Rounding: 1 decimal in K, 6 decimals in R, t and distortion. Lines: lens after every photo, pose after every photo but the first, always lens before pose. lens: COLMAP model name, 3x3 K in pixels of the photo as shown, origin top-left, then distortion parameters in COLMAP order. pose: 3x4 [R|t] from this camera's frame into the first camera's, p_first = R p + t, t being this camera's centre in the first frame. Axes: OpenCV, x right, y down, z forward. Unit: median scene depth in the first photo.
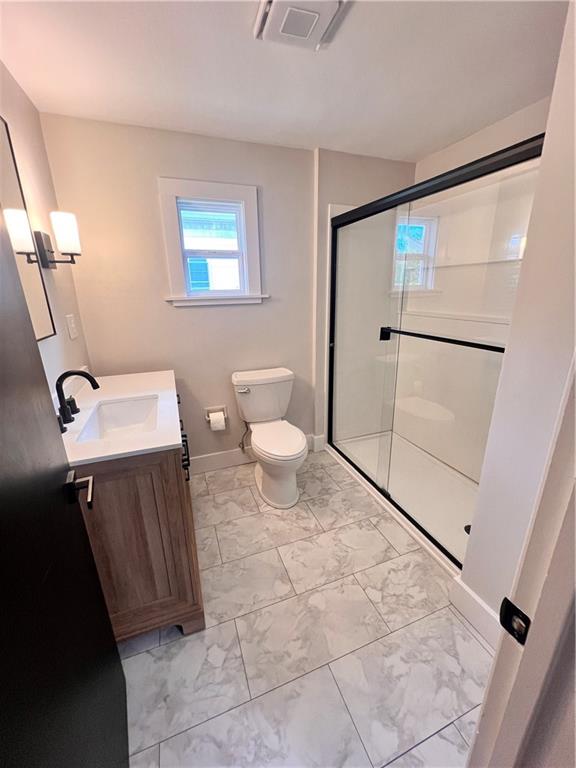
lens RADIAL K [[306.9, 0, 291.9], [0, 306.9, 382.4], [0, 0, 1]] dist [-0.000746, -0.000750]
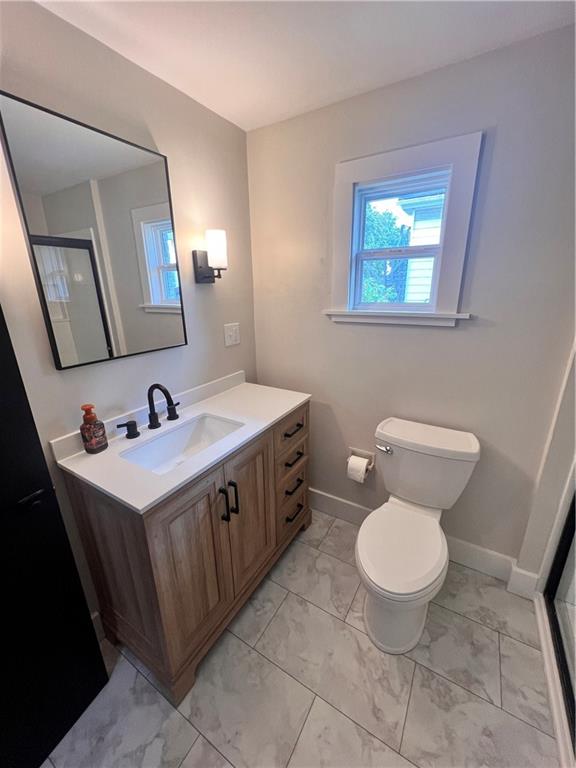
lens RADIAL K [[306.9, 0, 287.8], [0, 306.9, 384.5], [0, 0, 1]] dist [-0.000746, -0.000750]
pose [[0.611729, 0.247361, -0.751399, 0.211602], [-0.229913, 0.964447, 0.130319, -0.164121], [0.756920, 0.093036, 0.646851, 0.386356]]
